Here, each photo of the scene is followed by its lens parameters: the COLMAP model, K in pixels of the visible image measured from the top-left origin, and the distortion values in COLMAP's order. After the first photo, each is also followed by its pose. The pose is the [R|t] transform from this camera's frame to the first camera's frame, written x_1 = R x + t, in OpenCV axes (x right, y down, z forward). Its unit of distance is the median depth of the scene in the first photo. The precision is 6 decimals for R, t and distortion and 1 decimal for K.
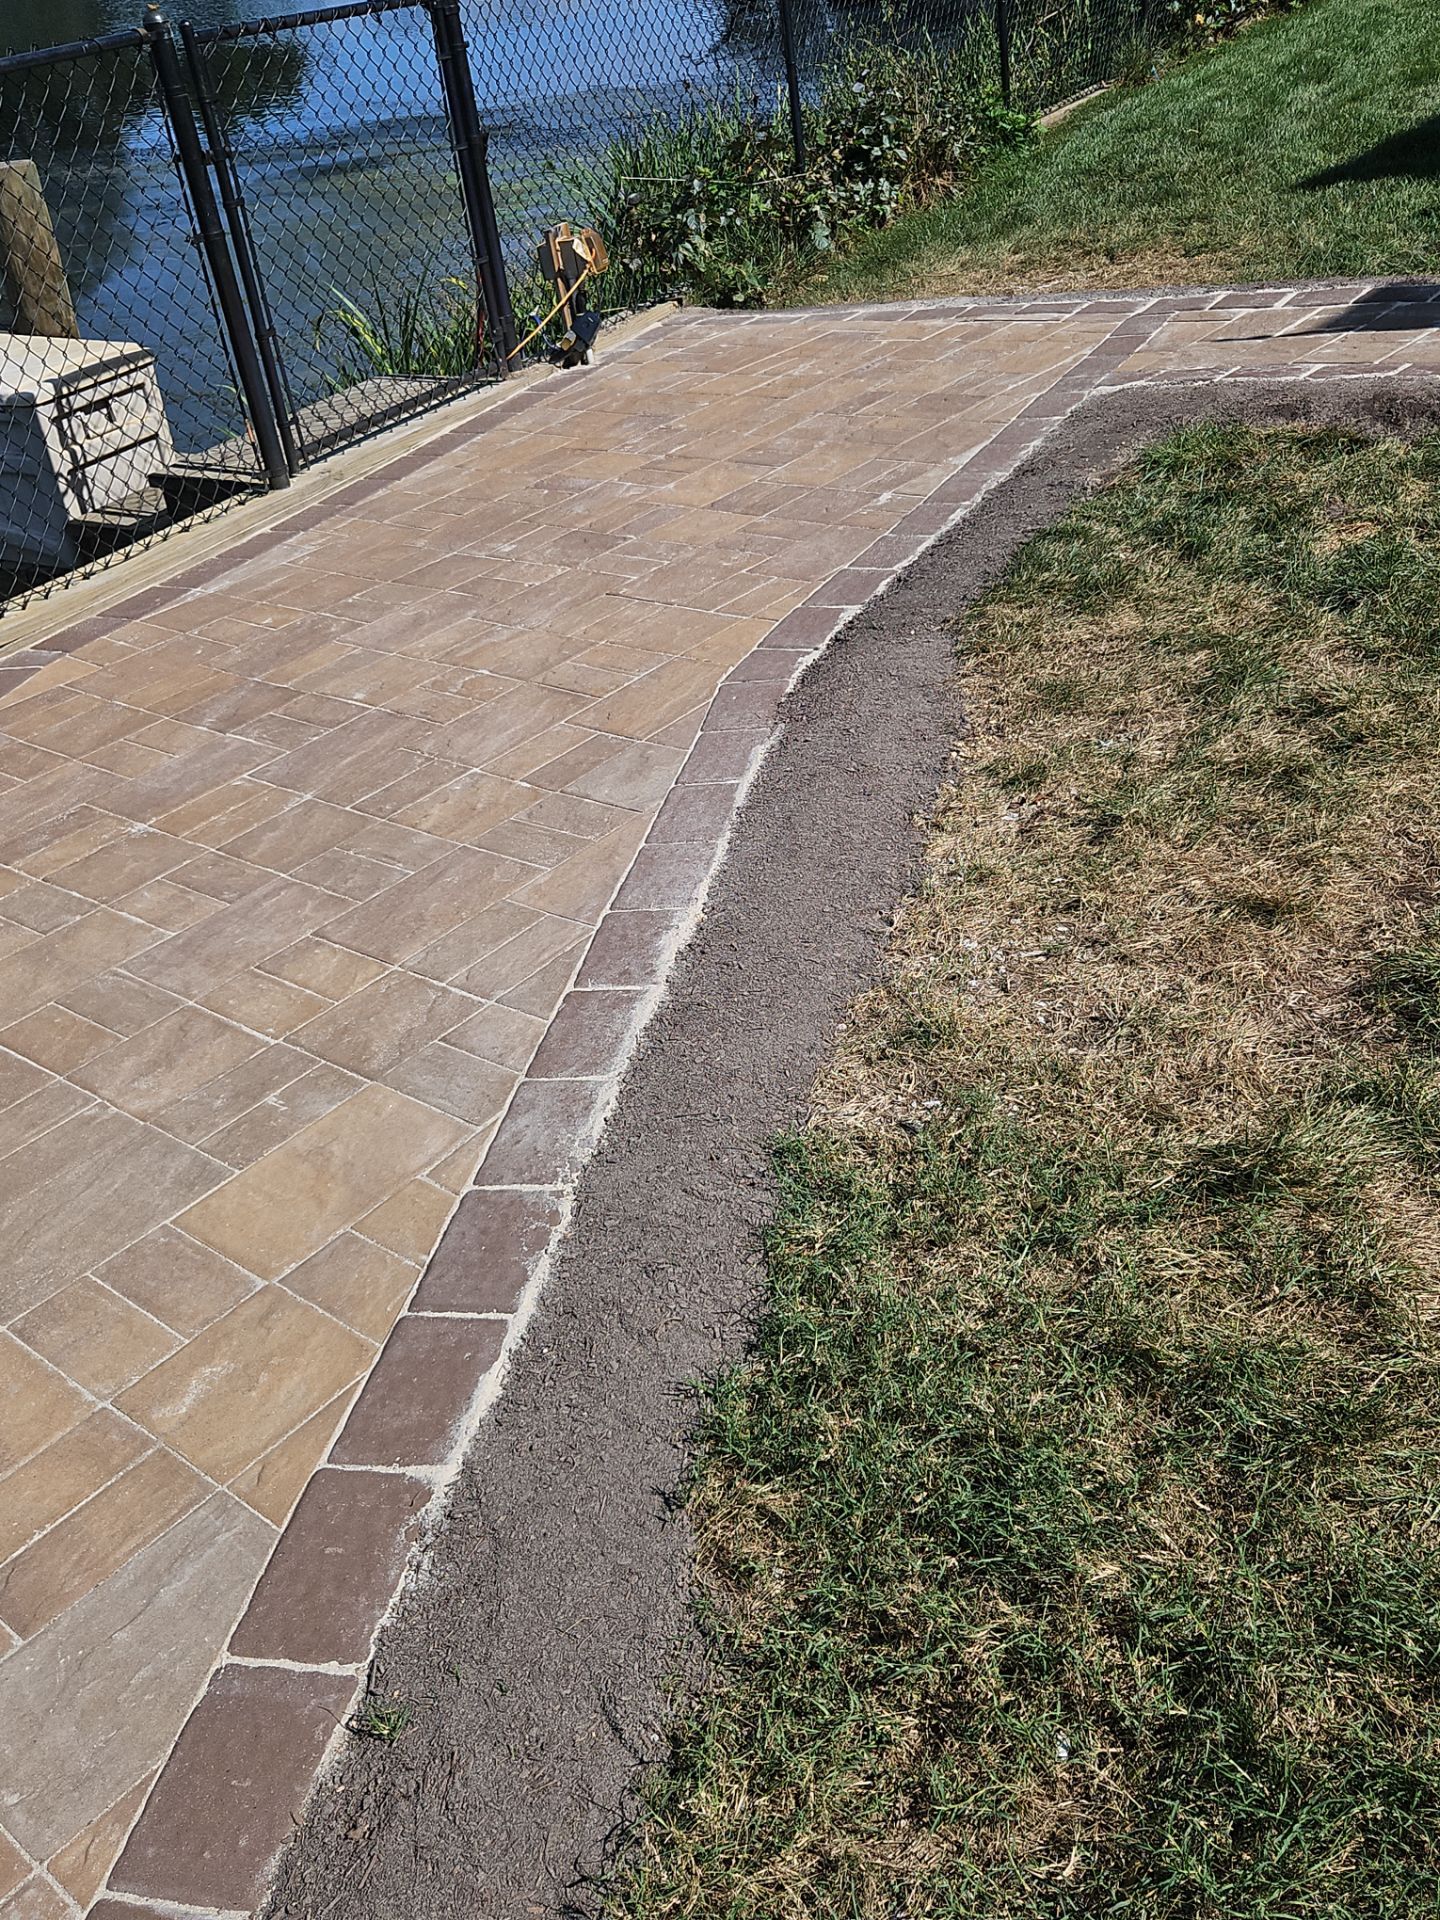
lens RADIAL K [[1795.5, 0, 785.1], [0, 1795.5, 965.4], [0, 0, 1]] dist [0.033789, -0.006164]
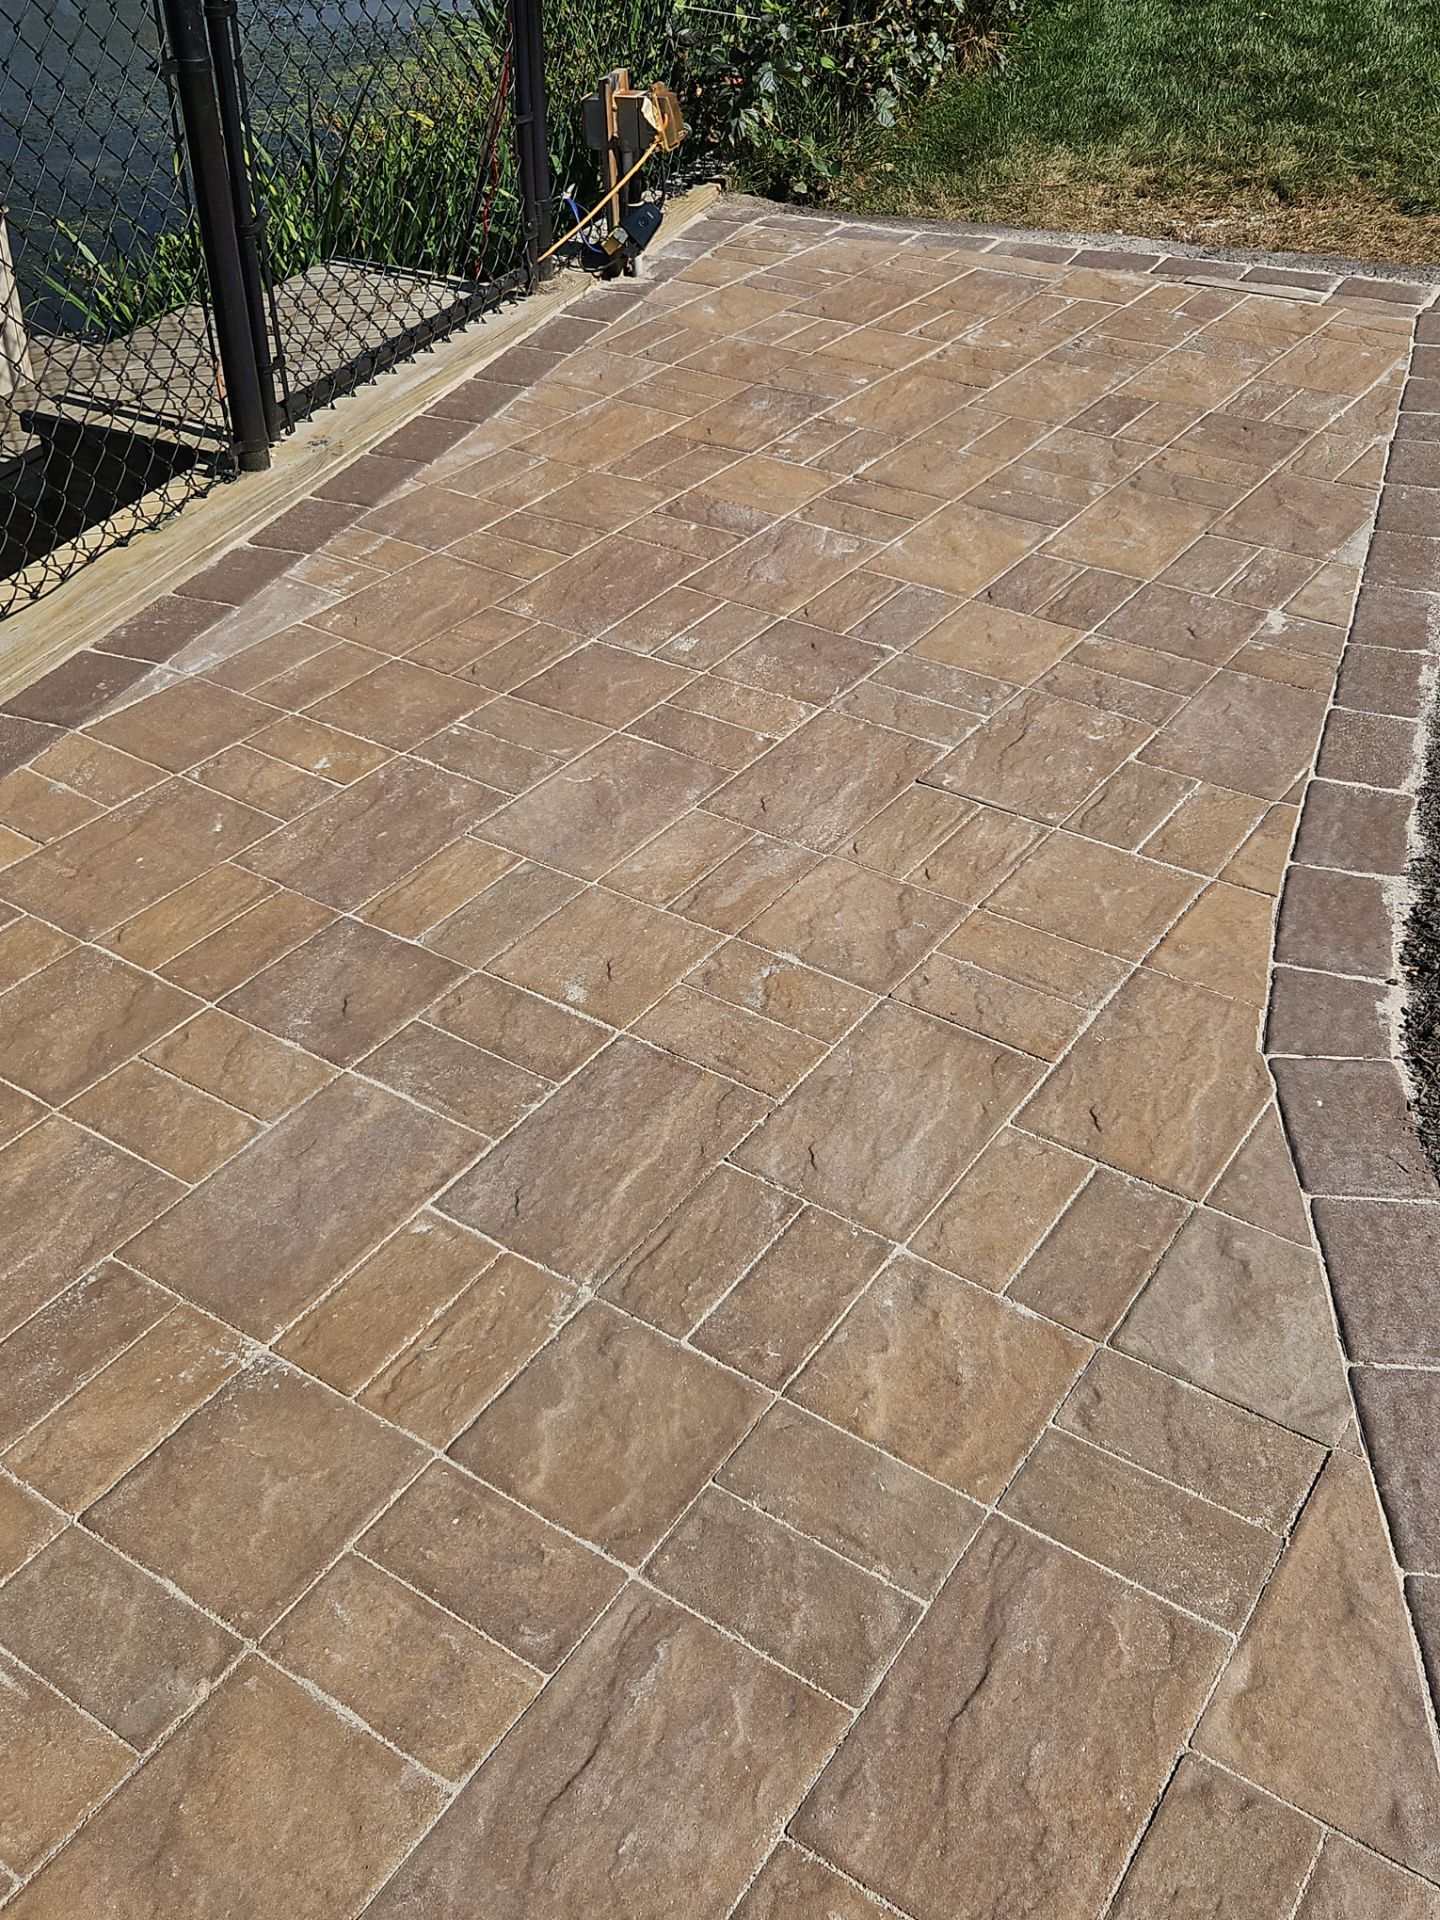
lens RADIAL K [[1856.2, 0, 792.4], [0, 1856.2, 951.3], [0, 0, 1]] dist [0.089555, -0.158781]
pose [[0.984457, 0.050917, 0.168082, -0.220106], [-0.062872, 0.995798, 0.066581, -0.169127], [-0.163985, -0.076113, 0.983522, 0.339650]]
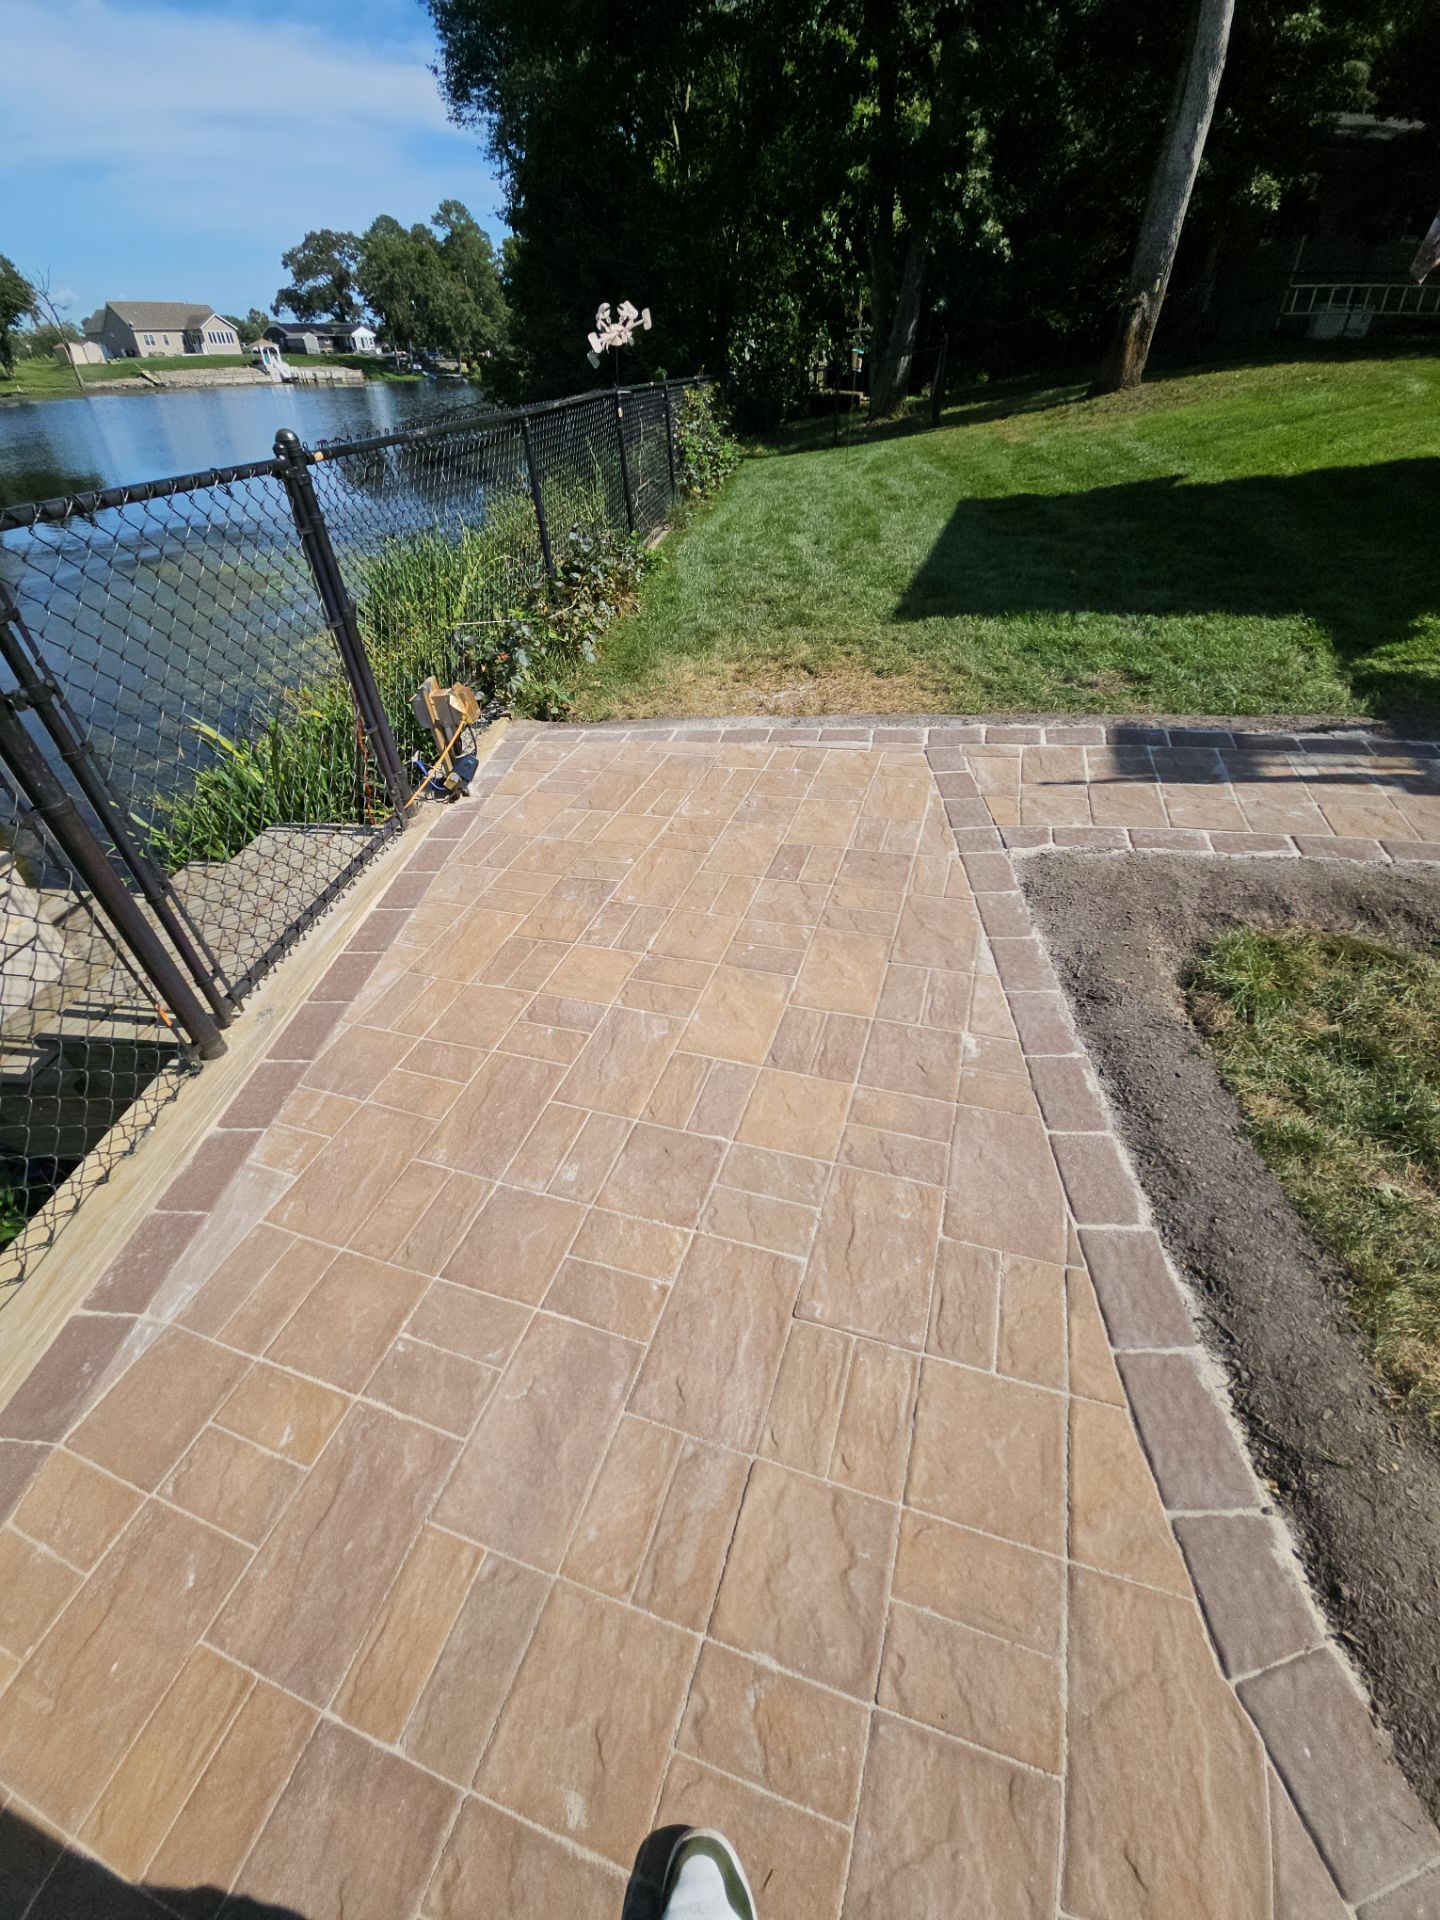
lens RADIAL K [[769.4, 0, 750.8], [0, 769.4, 989.9], [0, 0, 1]] dist [-0.018180, -0.000227]
pose [[0.925182, -0.175413, 0.336554, -0.180197], [0.138626, 0.981698, 0.130586, -0.346817], [-0.353301, -0.074160, 0.932566, 0.642929]]
